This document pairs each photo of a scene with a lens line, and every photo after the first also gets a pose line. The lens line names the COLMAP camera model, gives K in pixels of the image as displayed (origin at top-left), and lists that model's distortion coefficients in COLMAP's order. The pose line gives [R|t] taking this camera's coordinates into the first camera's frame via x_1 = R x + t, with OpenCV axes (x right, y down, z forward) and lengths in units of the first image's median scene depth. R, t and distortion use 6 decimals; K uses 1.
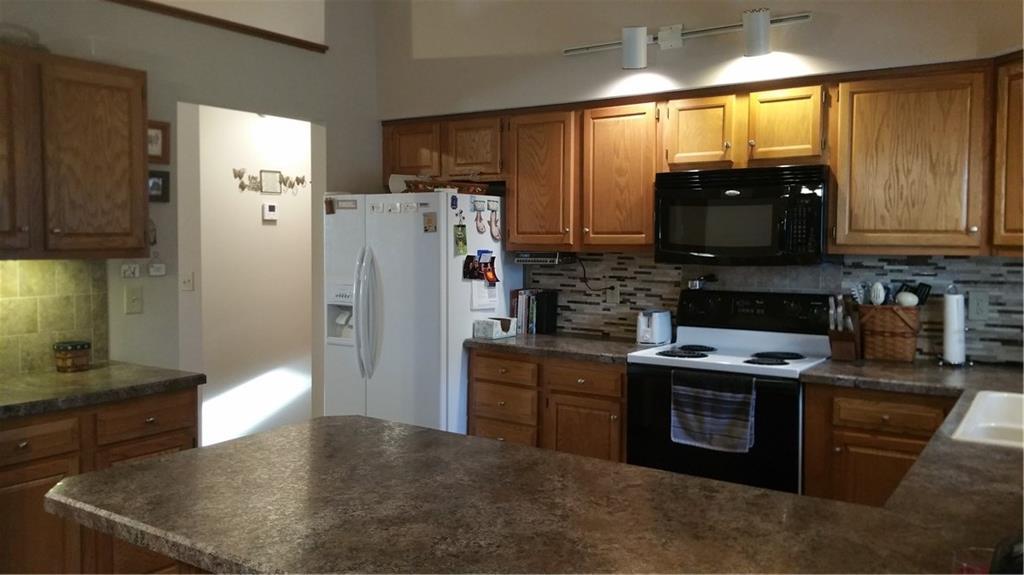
lens RADIAL K [[828.7, 0, 507.0], [0, 828.7, 286.9], [0, 0, 1]] dist [0.095282, -0.207663]
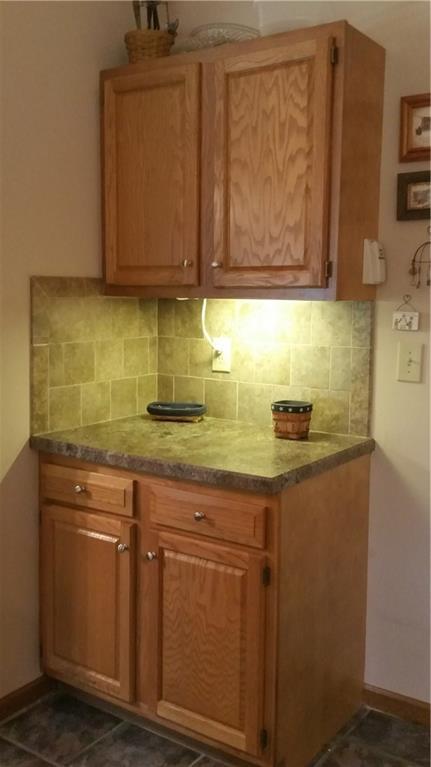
lens RADIAL K [[745.4, 0, 215.5], [0, 745.4, 388.2], [0, 0, 1]] dist [0.042490, 0.000000]
pose [[-0.007933, 0.132170, -0.991195, 0.185597], [-0.067589, 0.988889, 0.132403, -0.035998], [0.997682, 0.068045, 0.001088, 0.840090]]
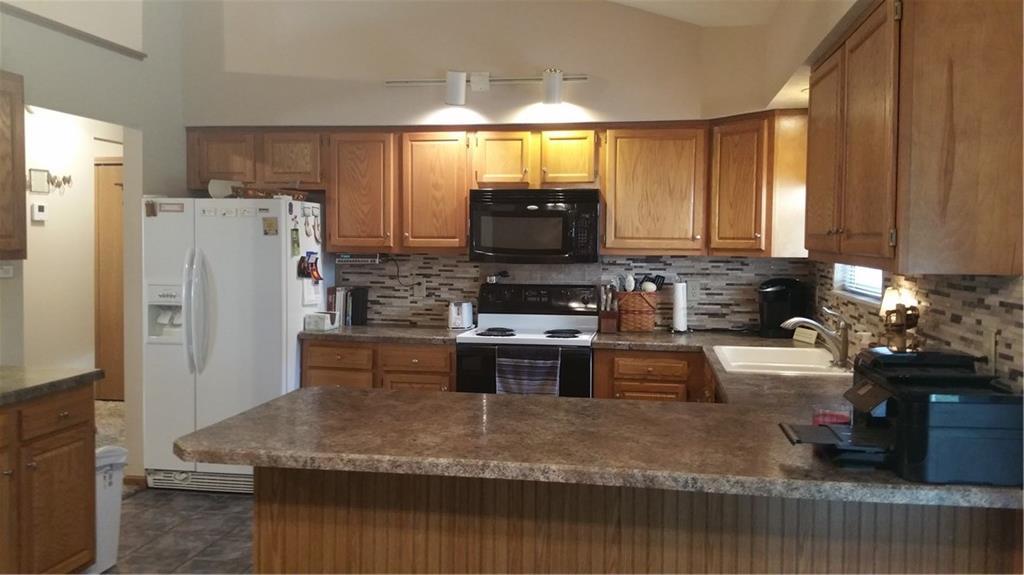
lens RADIAL K [[828.7, 0, 518.0], [0, 828.7, 293.7], [0, 0, 1]] dist [0.095282, -0.207663]
pose [[0.904856, -0.021569, 0.425172, -0.294291], [0.019620, 0.999767, 0.008961, 0.008757], [-0.425266, 0.000233, 0.905068, -0.153531]]
